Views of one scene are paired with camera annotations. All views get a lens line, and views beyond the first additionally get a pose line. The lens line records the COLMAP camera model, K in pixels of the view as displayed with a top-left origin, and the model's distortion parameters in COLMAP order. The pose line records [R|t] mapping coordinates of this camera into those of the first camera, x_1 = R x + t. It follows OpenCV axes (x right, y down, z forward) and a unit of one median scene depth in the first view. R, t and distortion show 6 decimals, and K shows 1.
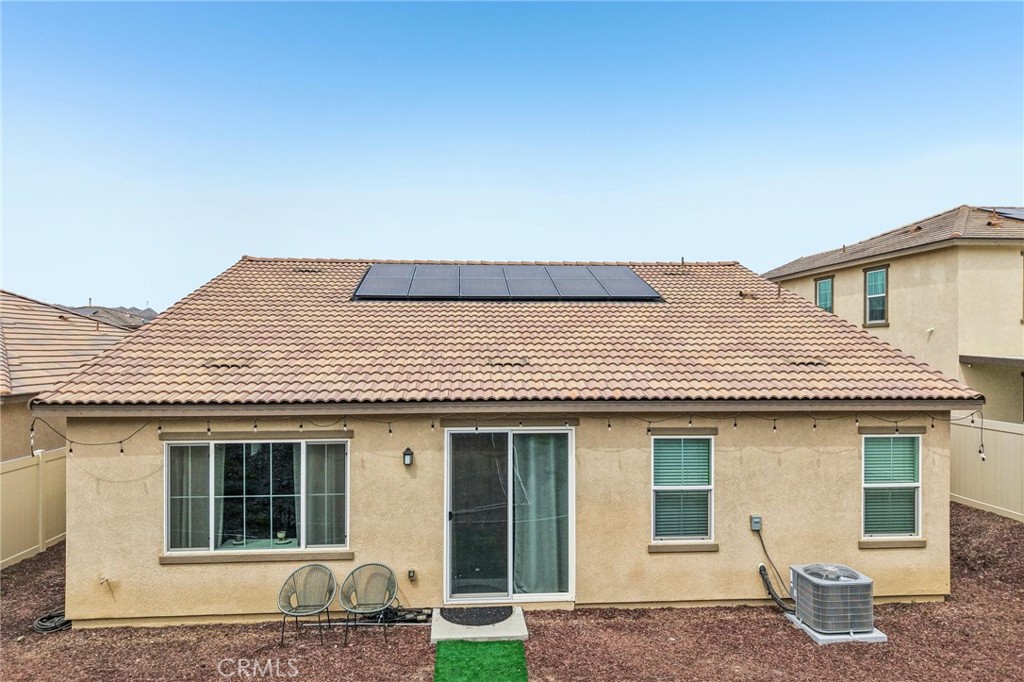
lens RADIAL K [[693.3, 0, 512.0], [0, 693.3, 341.0], [0, 0, 1]] dist [0.012409, -0.002604]
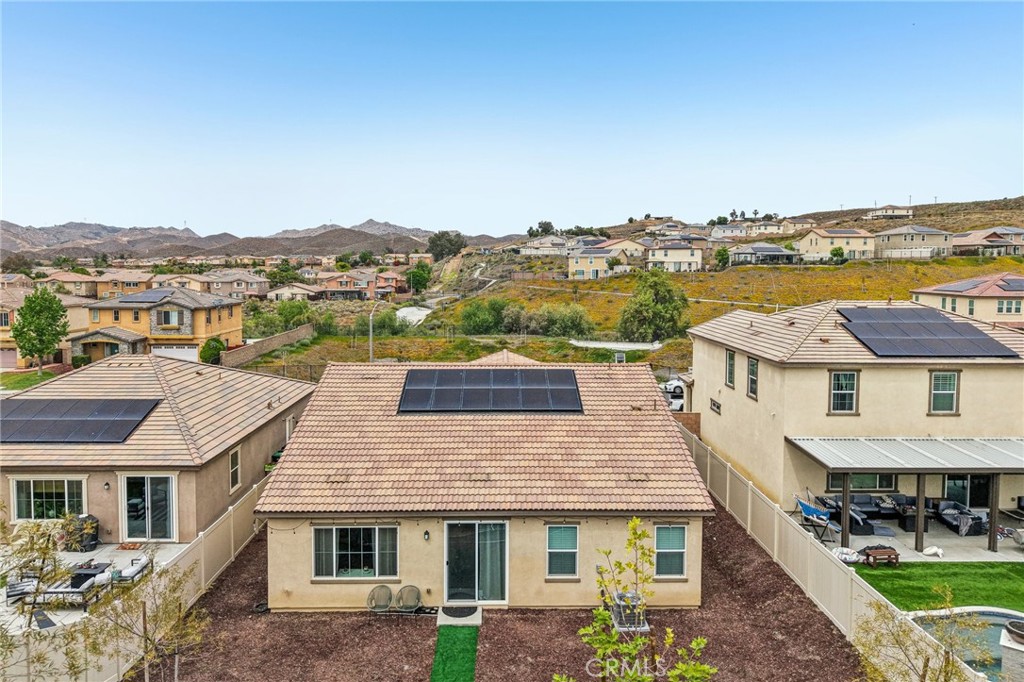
lens RADIAL K [[703.7, 0, 509.8], [0, 703.7, 304.8], [0, 0, 1]] dist [0.019443, -0.001787]
pose [[0.998347, 0.006627, -0.057086, 0.211253], [-0.003306, 0.998307, 0.058071, -0.636417], [0.057374, -0.057786, 0.996679, -1.034229]]
